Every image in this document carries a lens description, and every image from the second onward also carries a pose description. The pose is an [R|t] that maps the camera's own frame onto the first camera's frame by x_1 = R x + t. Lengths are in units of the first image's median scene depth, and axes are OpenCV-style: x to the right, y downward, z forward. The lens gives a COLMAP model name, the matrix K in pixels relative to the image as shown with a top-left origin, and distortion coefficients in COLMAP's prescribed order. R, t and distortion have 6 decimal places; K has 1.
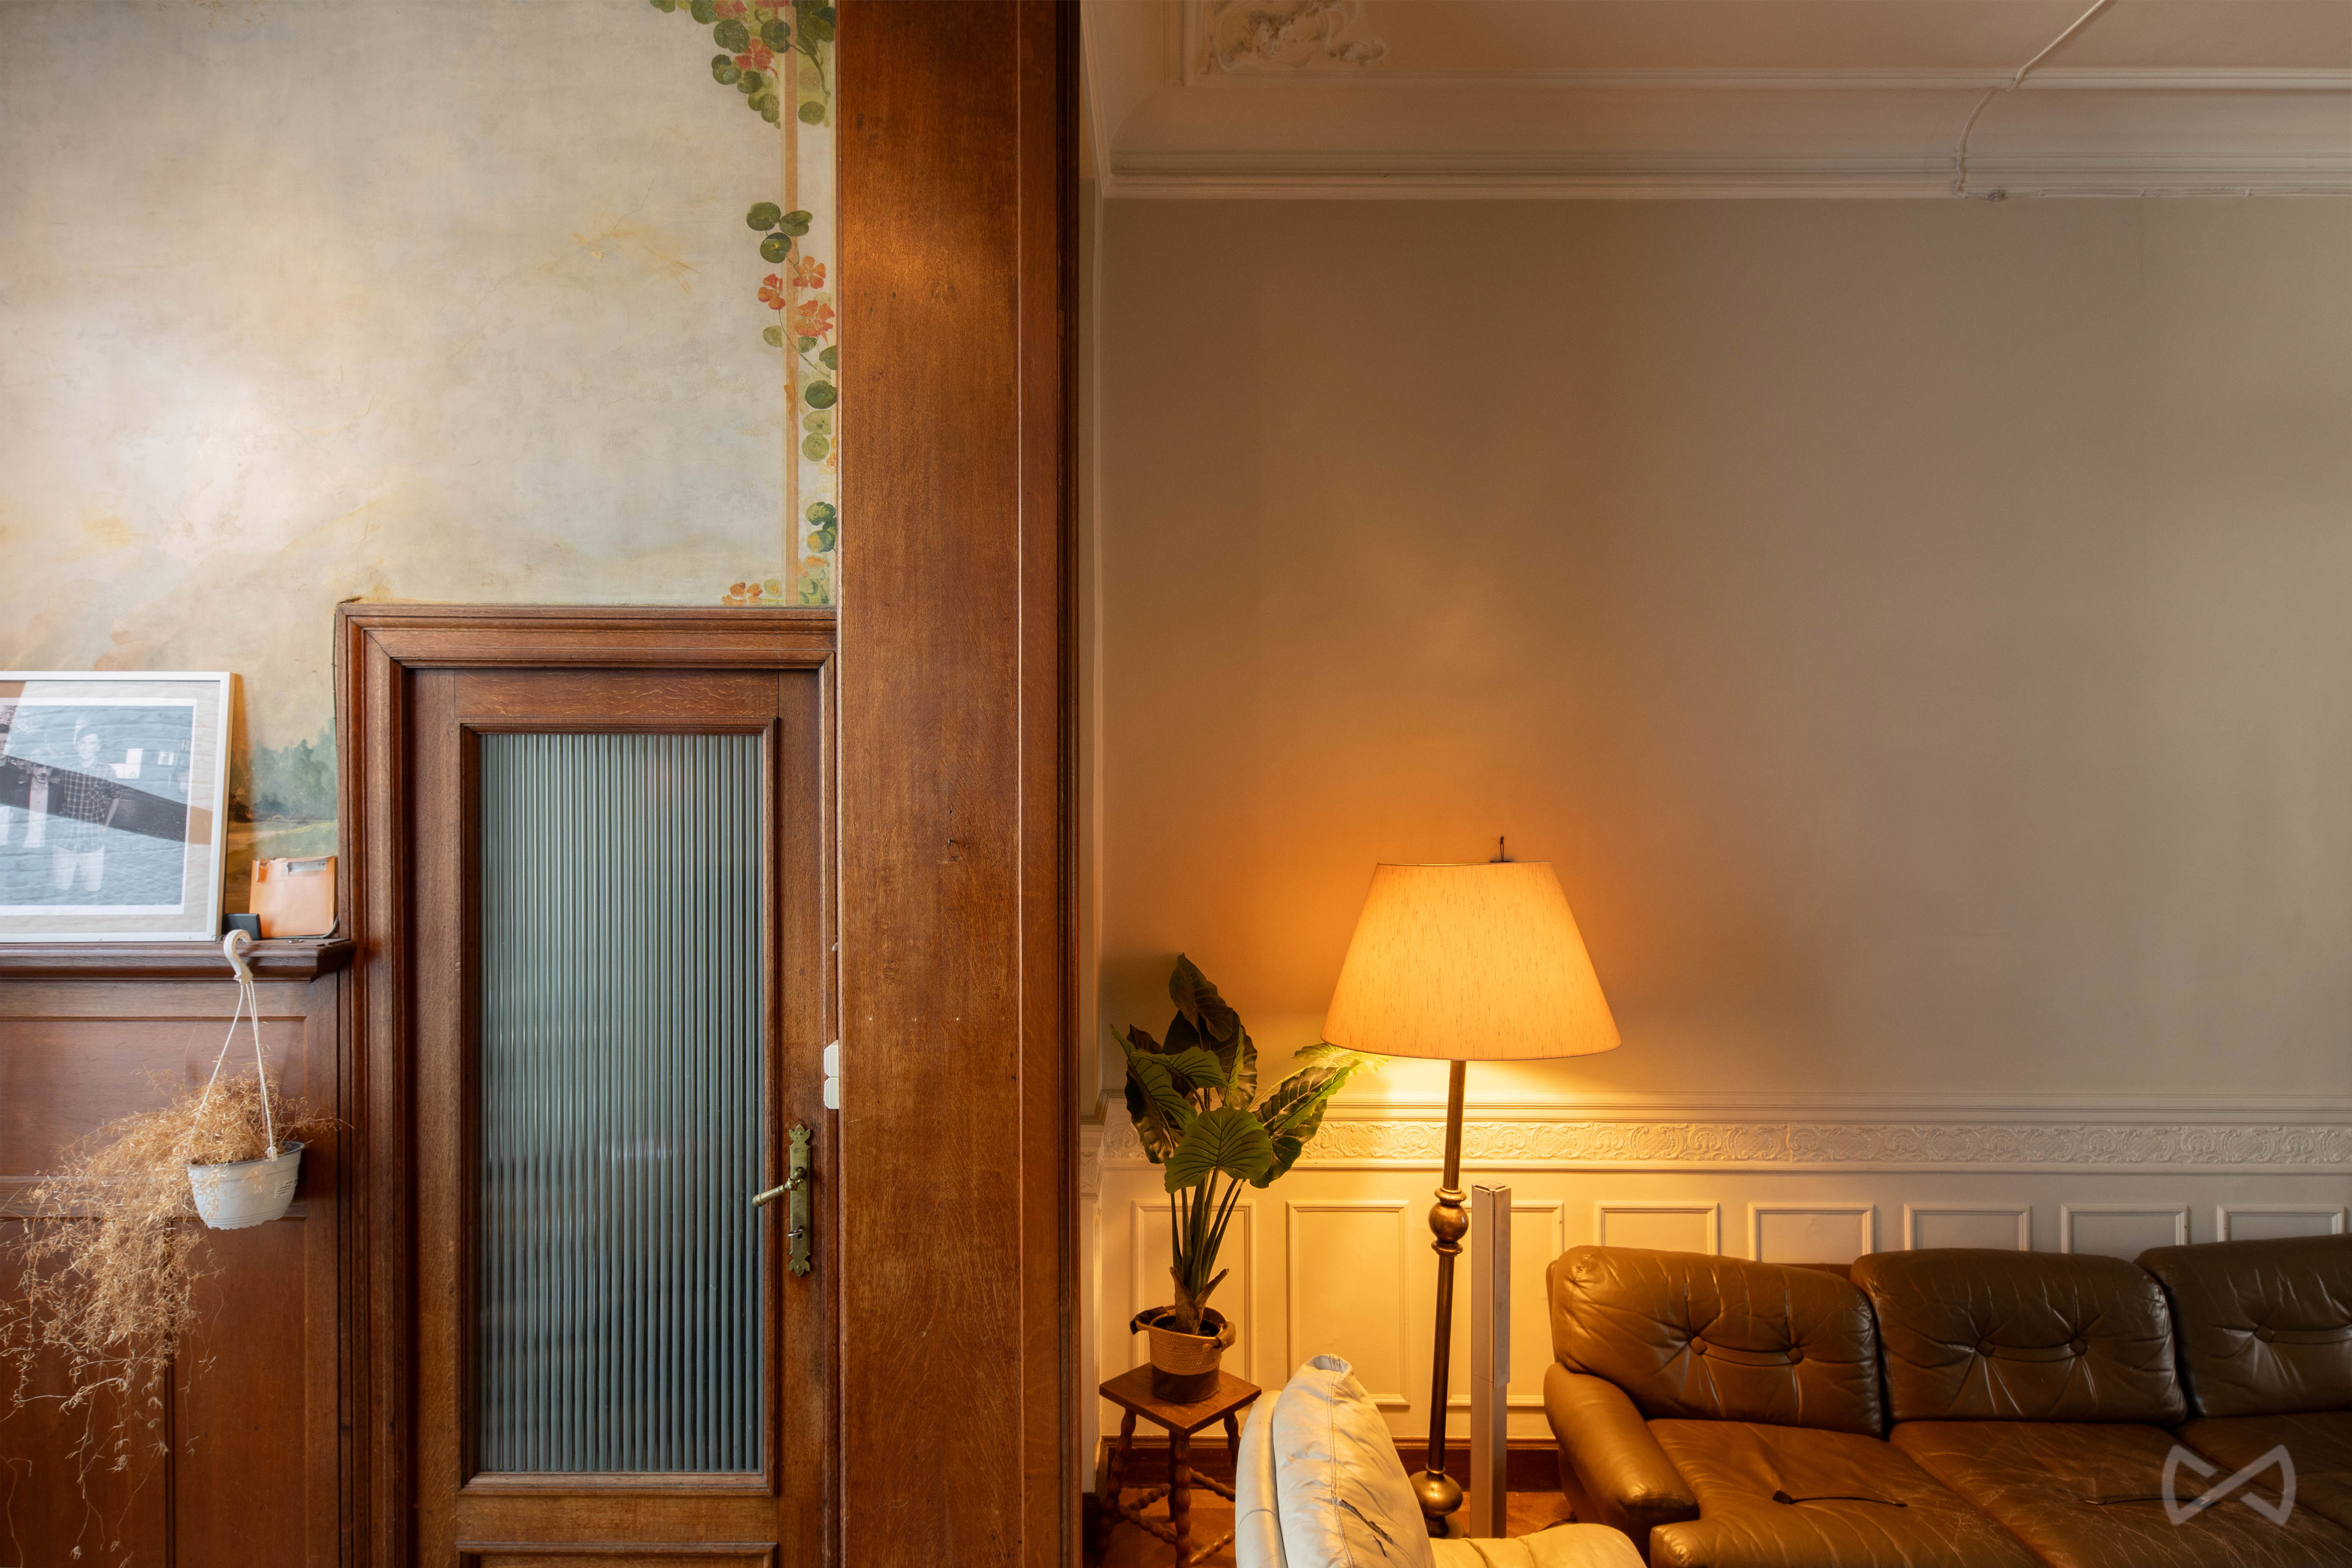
lens RADIAL K [[1238.5, 0, 1148.6], [0, 1238.5, 776.1], [0, 0, 1]] dist [0.018560, -0.007798]
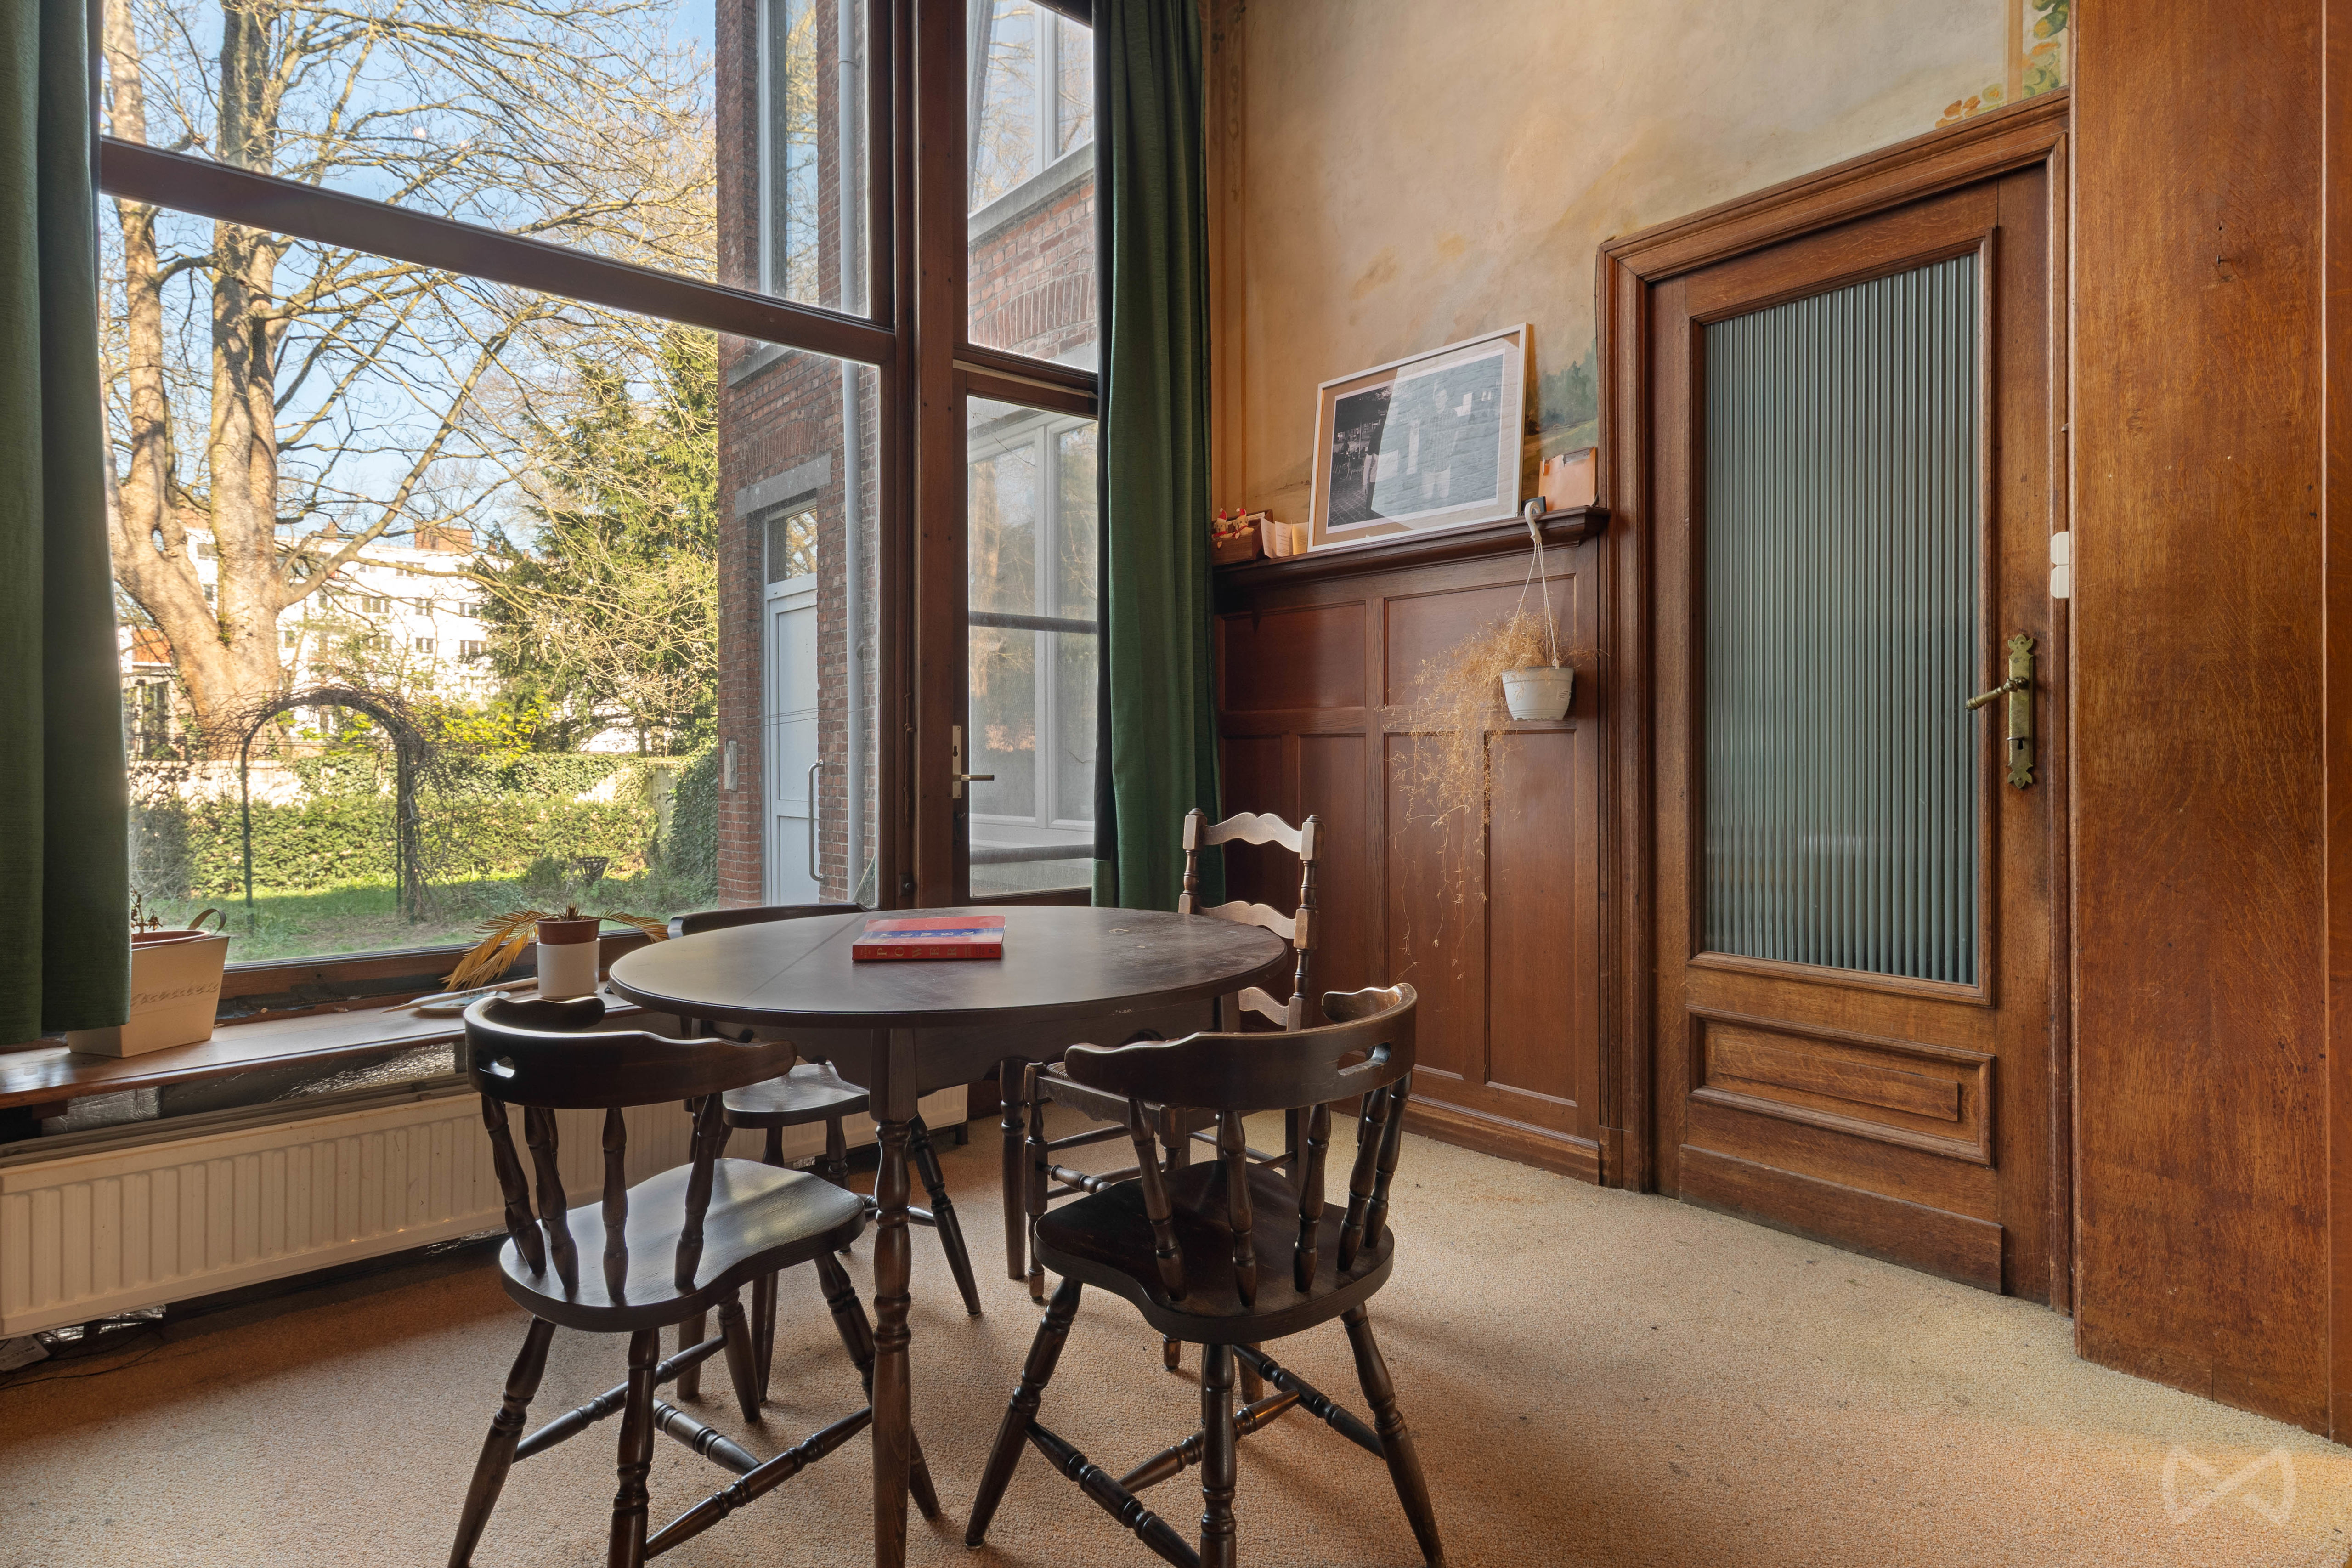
lens RADIAL K [[1238.5, 0, 1167.0], [0, 1238.5, 775.4], [0, 0, 1]] dist [0.018560, -0.007798]
pose [[0.647899, 0.003622, -0.761718, 0.036438], [0.000824, 0.999985, 0.005455, 0.395687], [0.761726, -0.004162, 0.647886, -0.165491]]
